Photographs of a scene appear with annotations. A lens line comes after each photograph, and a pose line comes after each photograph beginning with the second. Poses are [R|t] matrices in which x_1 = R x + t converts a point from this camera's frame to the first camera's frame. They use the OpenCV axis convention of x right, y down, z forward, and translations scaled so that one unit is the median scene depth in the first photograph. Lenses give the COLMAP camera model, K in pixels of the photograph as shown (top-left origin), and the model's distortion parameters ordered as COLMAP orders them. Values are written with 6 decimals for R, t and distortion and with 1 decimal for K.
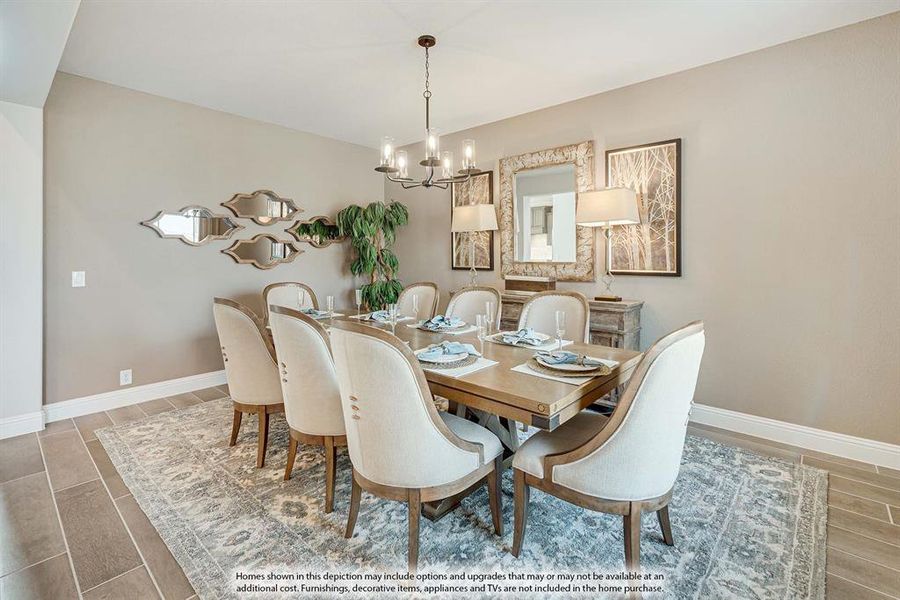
lens RADIAL K [[415.9, 0, 450.8], [0, 415.9, 256.4], [0, 0, 1]] dist [0.031316, 0.000089]
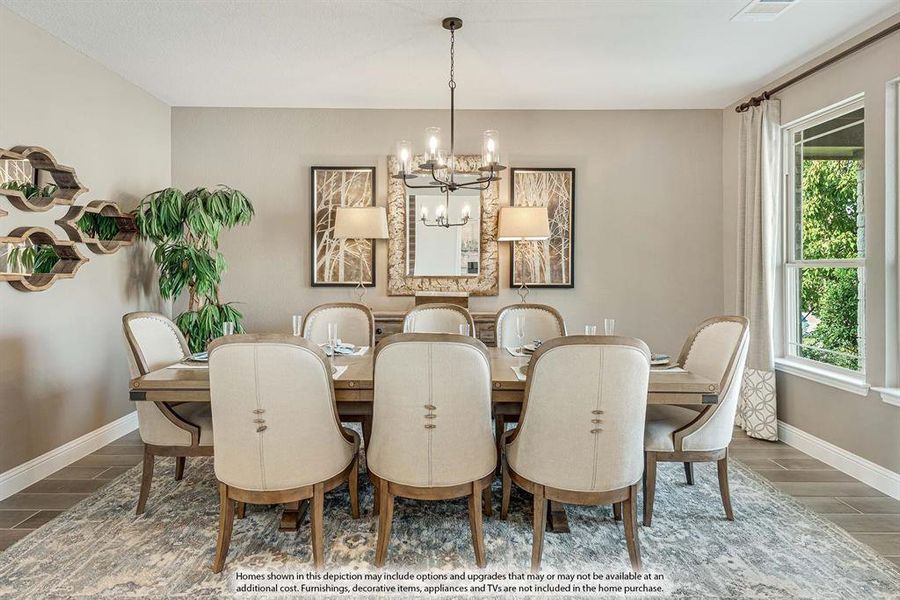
lens RADIAL K [[535.6, 0, 448.2], [0, 535.6, 269.8], [0, 0, 1]] dist [0.025472, 0.000167]
pose [[0.731522, 0.002537, 0.681813, -0.622516], [-0.004038, 0.999992, 0.000611, -0.001210], [-0.681806, -0.003200, 0.731526, 0.136793]]
